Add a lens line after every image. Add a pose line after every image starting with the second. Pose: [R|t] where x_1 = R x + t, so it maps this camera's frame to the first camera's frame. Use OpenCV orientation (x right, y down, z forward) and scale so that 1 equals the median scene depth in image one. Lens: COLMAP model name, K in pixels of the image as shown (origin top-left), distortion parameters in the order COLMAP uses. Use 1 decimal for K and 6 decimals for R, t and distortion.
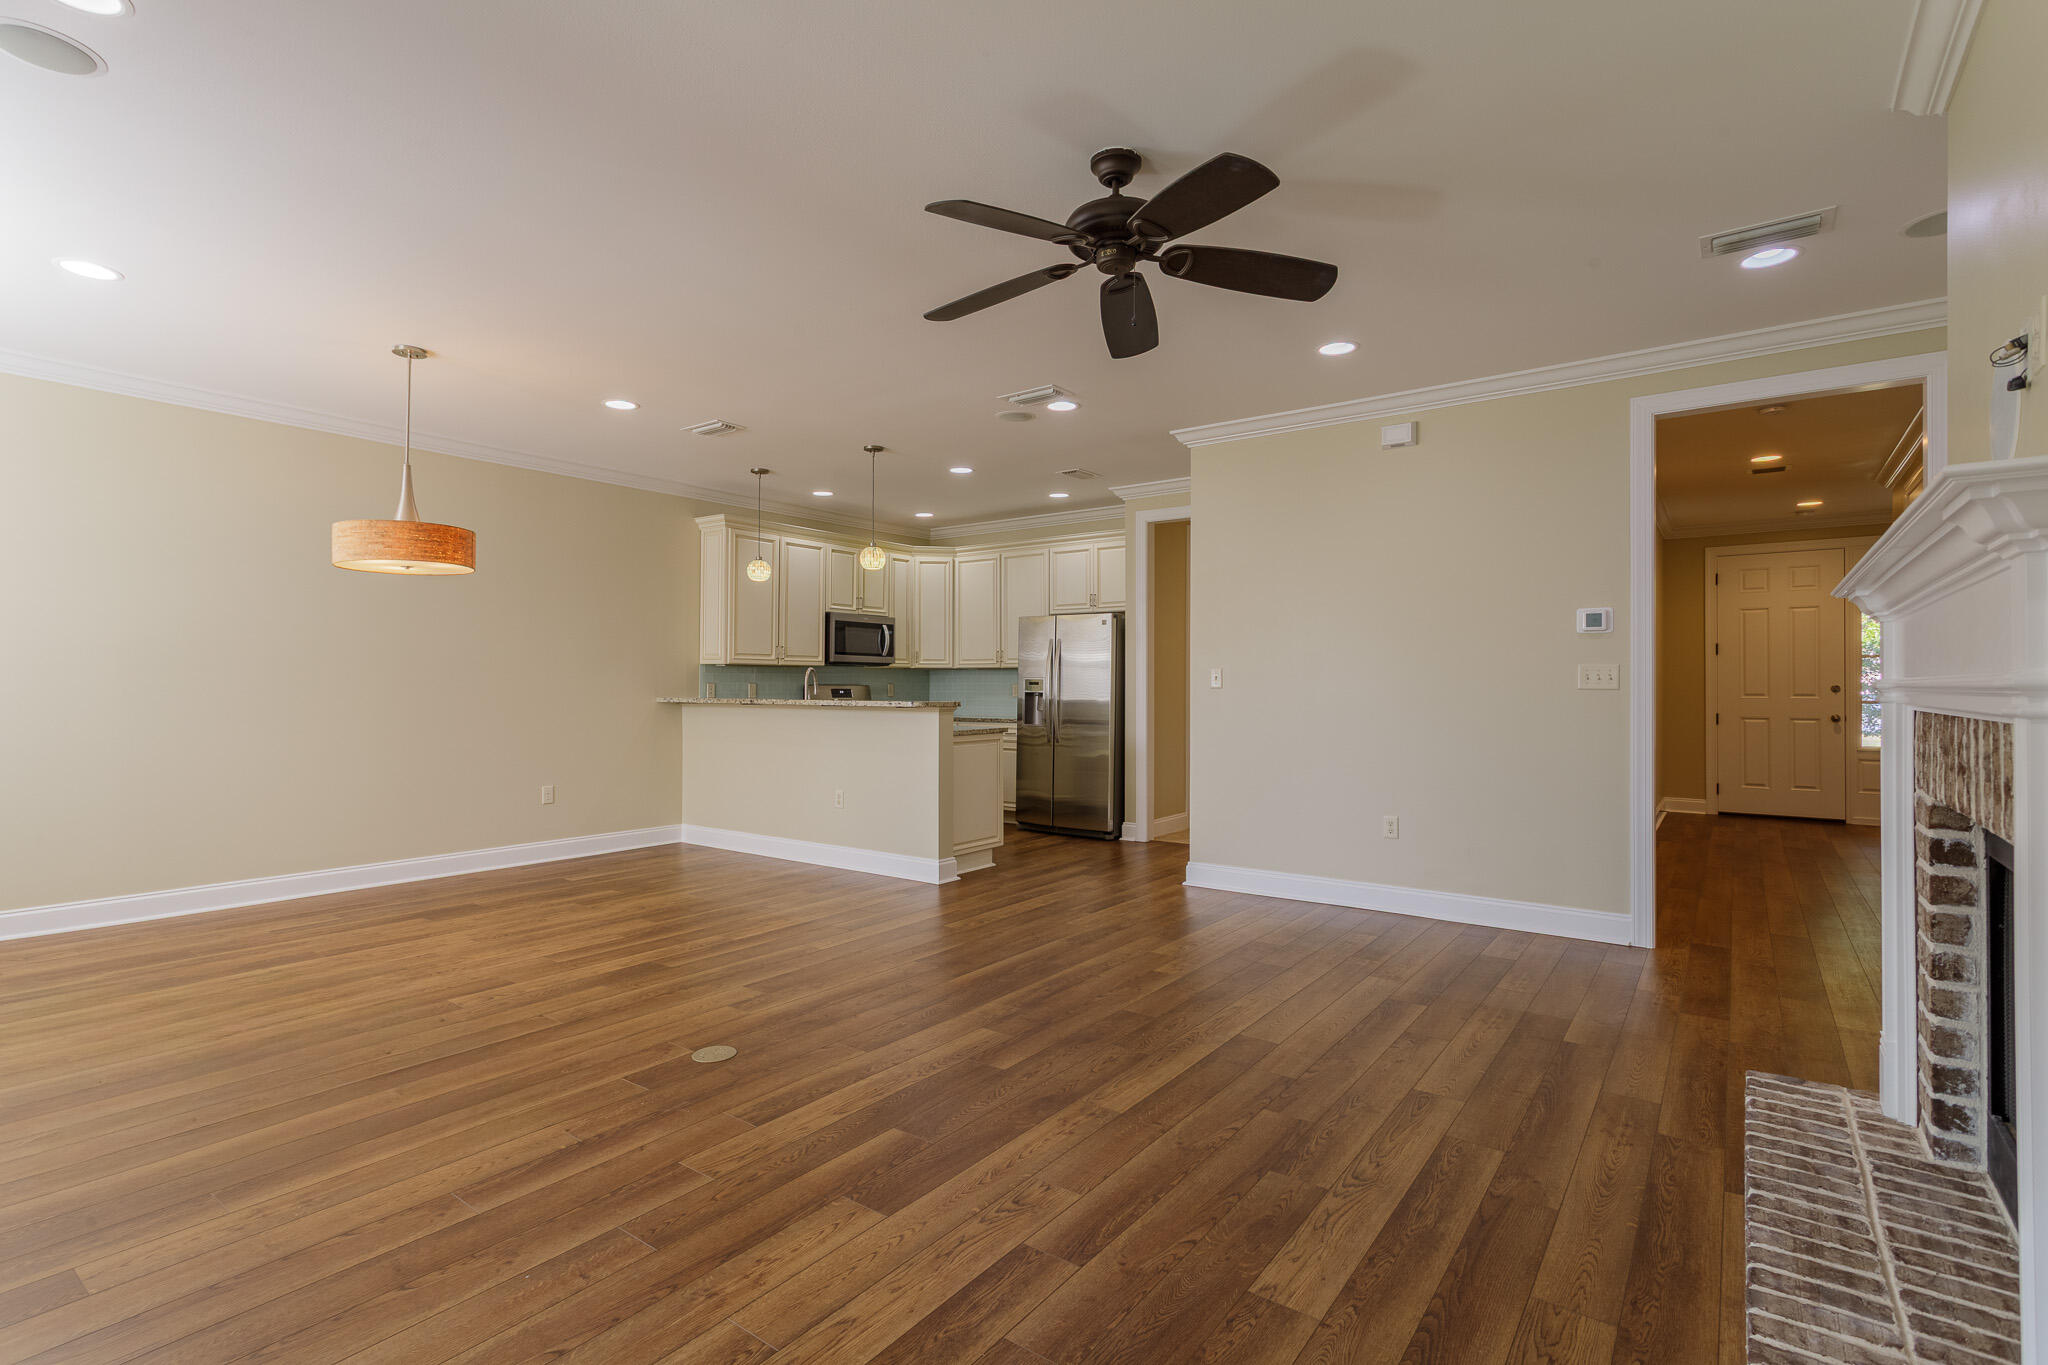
lens RADIAL K [[969.1, 0, 1014.8], [0, 969.1, 683.4], [0, 0, 1]] dist [0.008285, -0.000966]
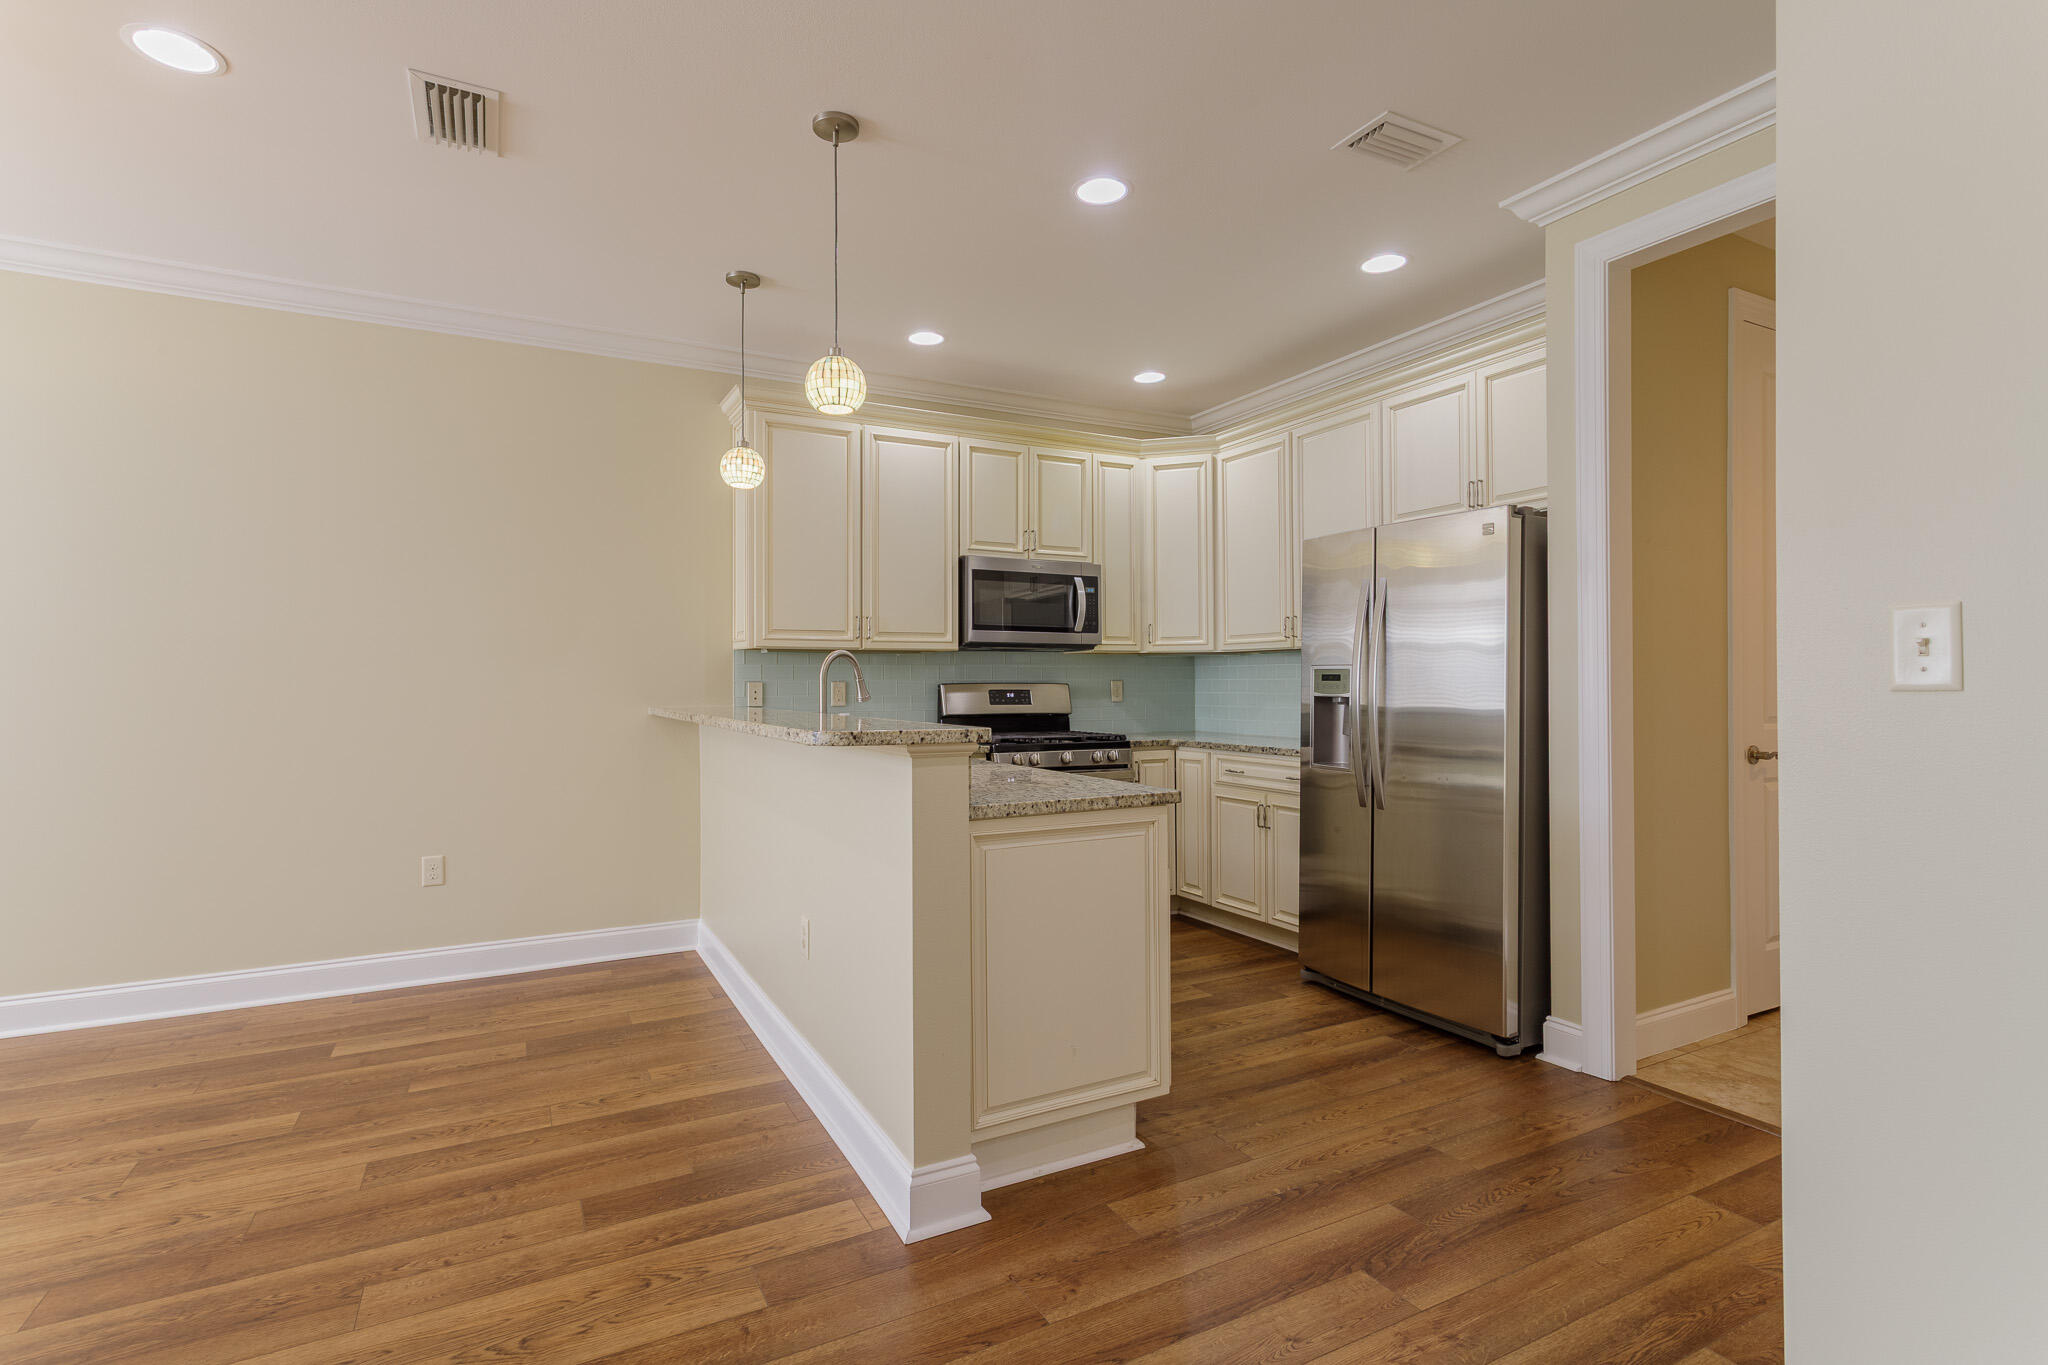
lens RADIAL K [[969.1, 0, 1016.8], [0, 969.1, 675.3], [0, 0, 1]] dist [0.008285, -0.000966]
pose [[0.903505, -0.010010, -0.428460, 0.086106], [0.008384, 0.999949, -0.005682, 0.000700], [0.428495, 0.001542, 0.903543, 0.528187]]
